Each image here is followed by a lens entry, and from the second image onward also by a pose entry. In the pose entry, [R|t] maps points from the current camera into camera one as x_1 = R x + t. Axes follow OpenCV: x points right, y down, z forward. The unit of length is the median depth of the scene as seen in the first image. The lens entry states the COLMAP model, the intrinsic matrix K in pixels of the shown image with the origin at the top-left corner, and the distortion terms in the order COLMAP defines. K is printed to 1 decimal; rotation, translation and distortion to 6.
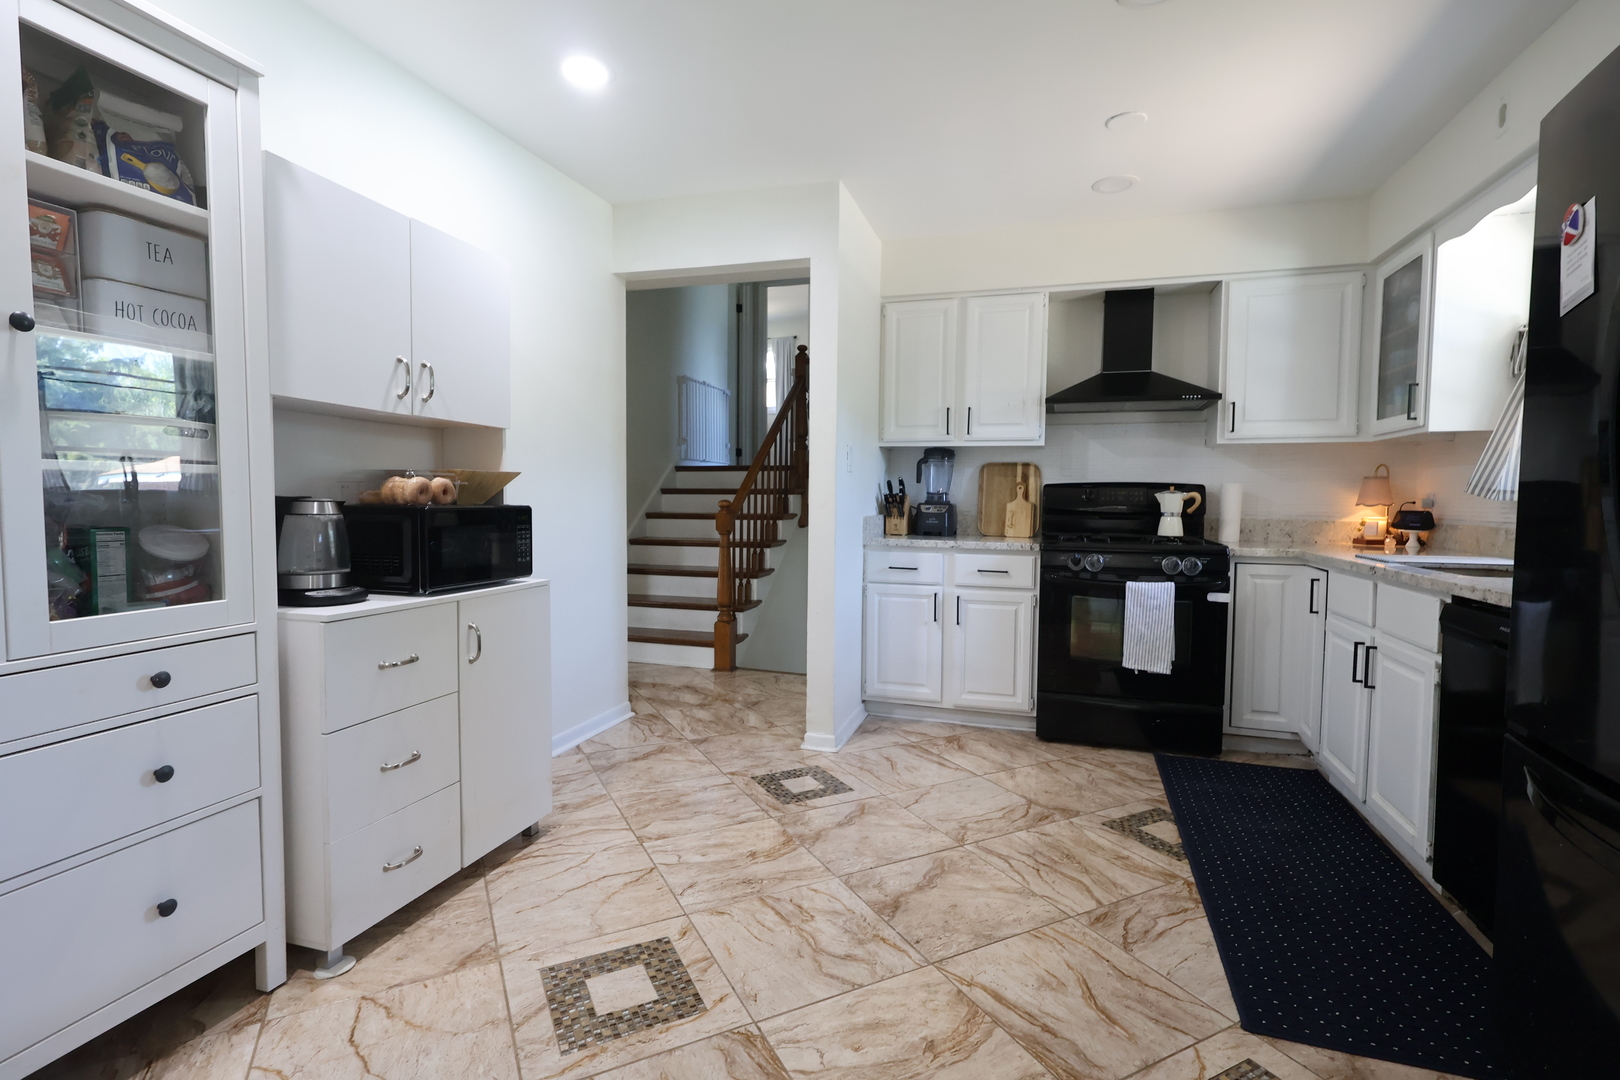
lens RADIAL K [[755.2, 0, 810.0], [0, 755.2, 540.0], [0, 0, 1]] dist [-0.001949, 0.001831]
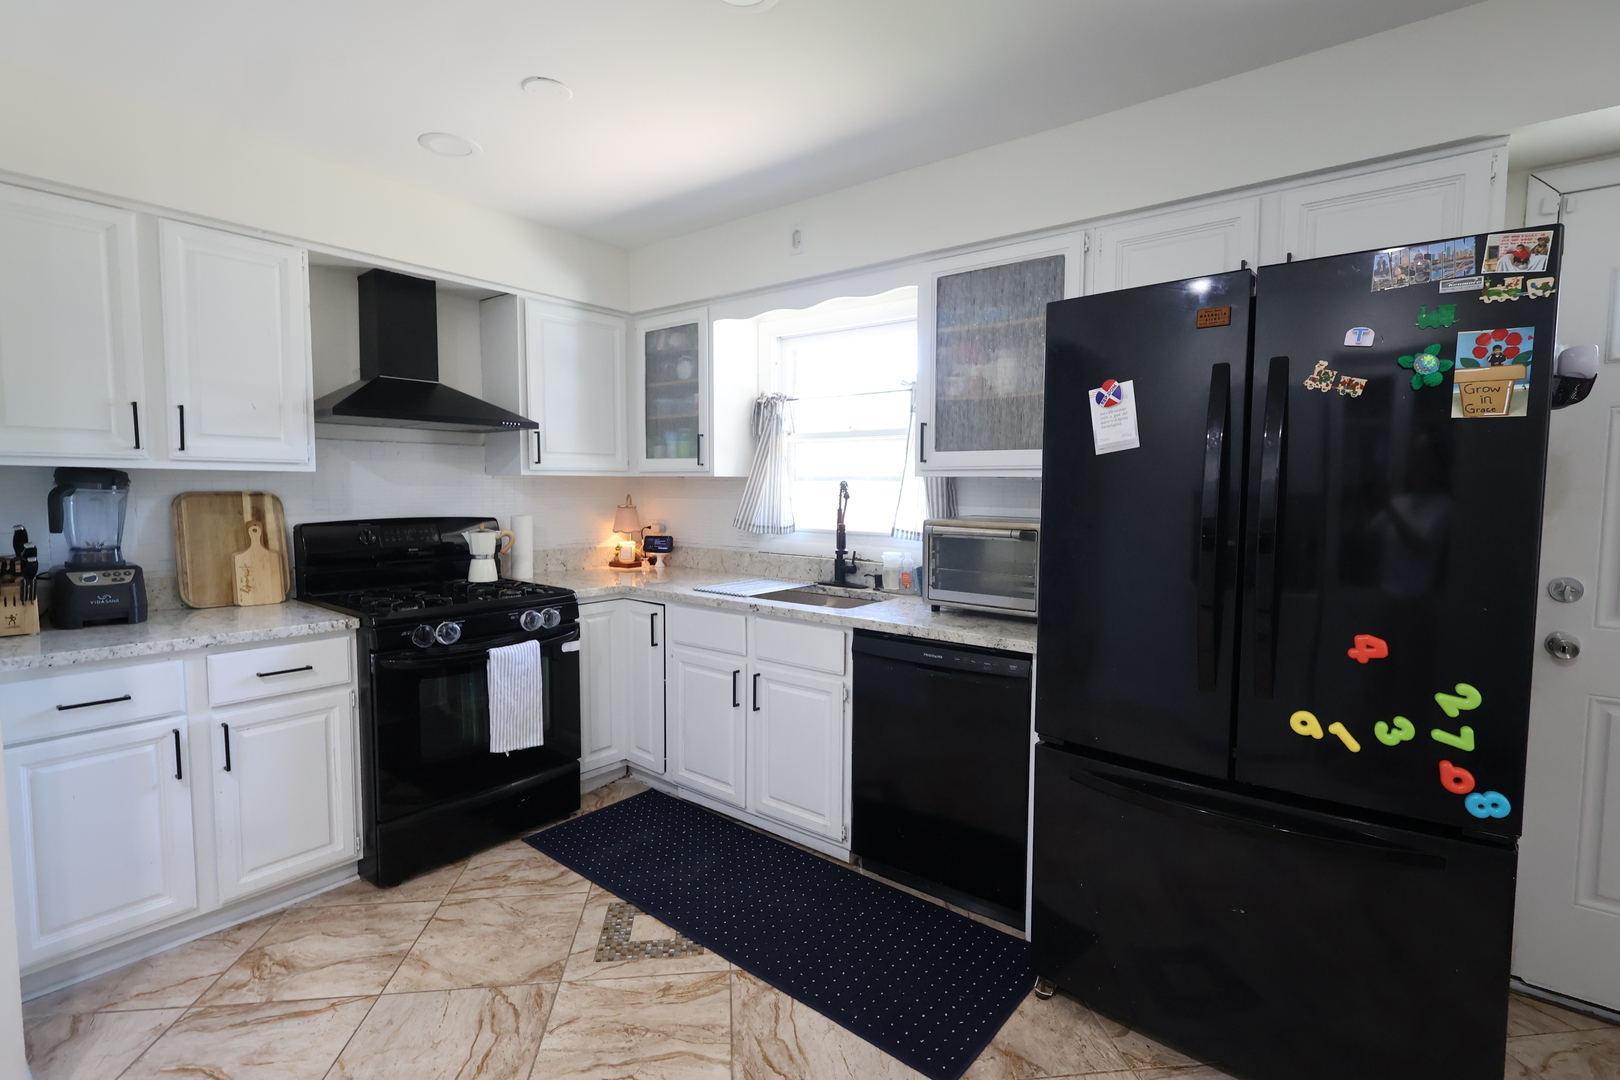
lens RADIAL K [[755.2, 0, 810.0], [0, 755.2, 540.0], [0, 0, 1]] dist [-0.001949, 0.001831]
pose [[0.358439, -0.074112, 0.930607, -0.204836], [0.050224, 0.996931, 0.060050, -0.093380], [-0.932201, 0.025215, 0.361061, 0.374459]]
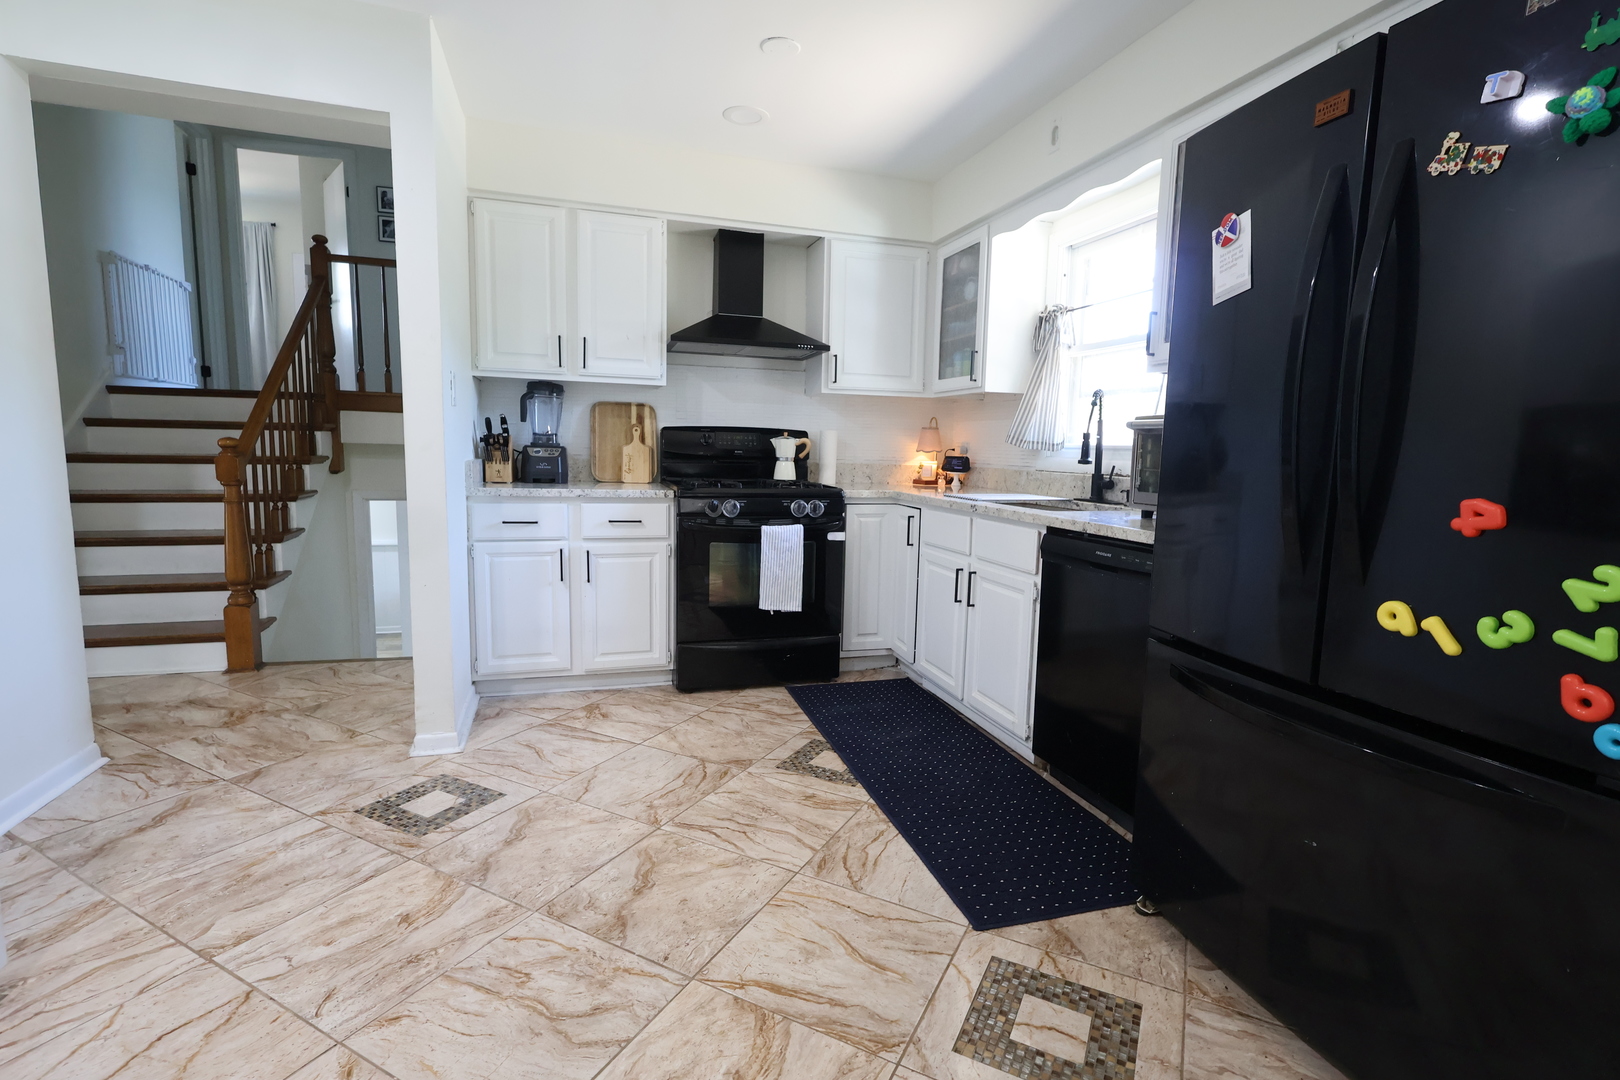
lens RADIAL K [[755.2, 0, 810.0], [0, 755.2, 540.0], [0, 0, 1]] dist [-0.001949, 0.001831]
pose [[0.819311, -0.060497, 0.570148, -0.107251], [0.015993, 0.996442, 0.082747, -0.008946], [-0.573126, -0.058677, 0.817364, 0.128443]]
